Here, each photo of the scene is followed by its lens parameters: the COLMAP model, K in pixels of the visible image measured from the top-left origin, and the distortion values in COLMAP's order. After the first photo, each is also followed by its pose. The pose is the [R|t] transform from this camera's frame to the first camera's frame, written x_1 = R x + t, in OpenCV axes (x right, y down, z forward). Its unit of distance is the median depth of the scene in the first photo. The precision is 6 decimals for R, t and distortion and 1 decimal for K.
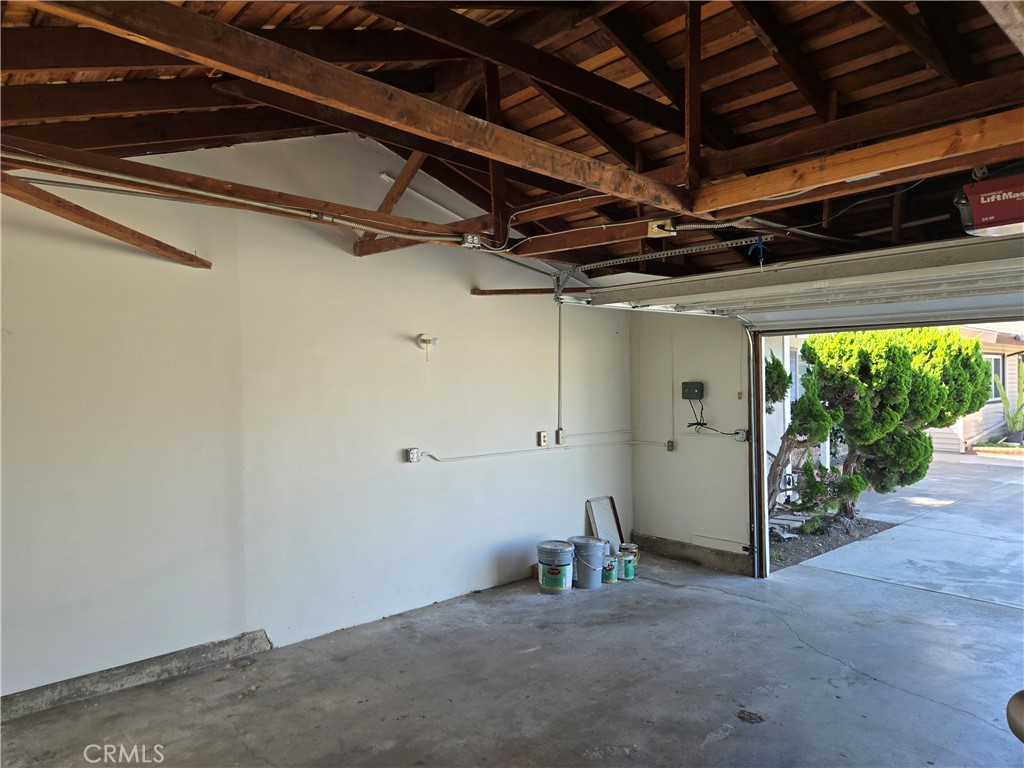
lens RADIAL K [[689.0, 0, 503.6], [0, 689.0, 381.1], [0, 0, 1]] dist [0.074508, -0.057725]
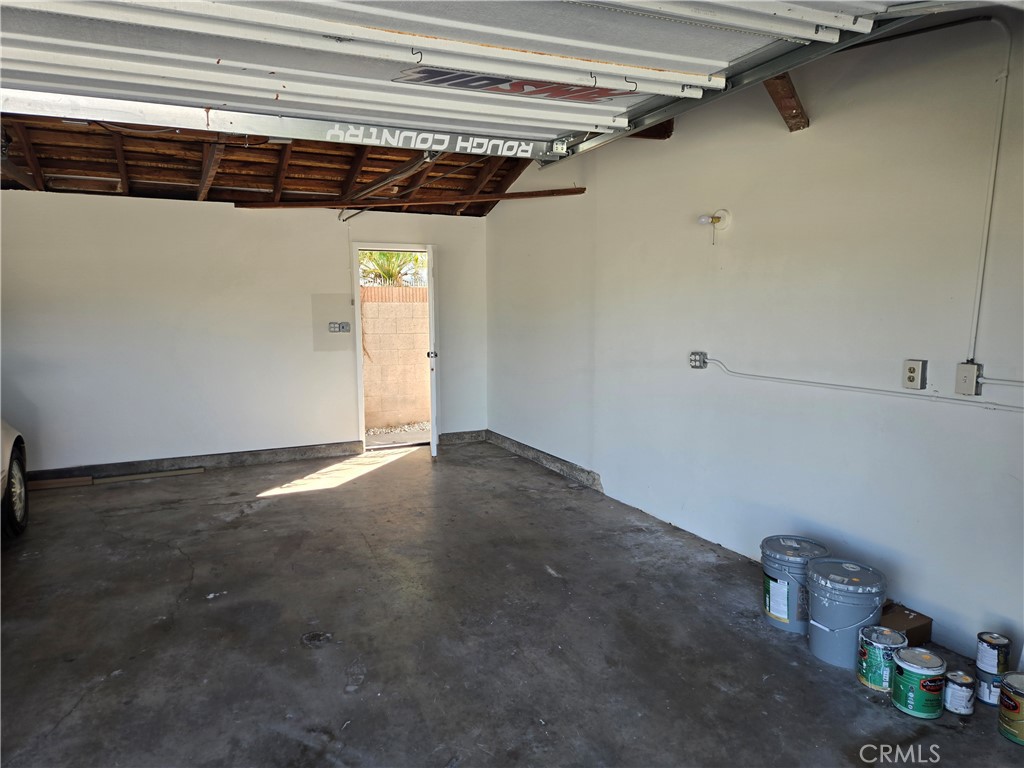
lens RADIAL K [[689.0, 0, 503.6], [0, 689.0, 381.1], [0, 0, 1]] dist [0.074508, -0.057725]
pose [[-0.292254, 0.121341, -0.948612, 0.908781], [0.013568, 0.992344, 0.122755, 0.027938], [0.956245, 0.023005, -0.291663, 1.227935]]
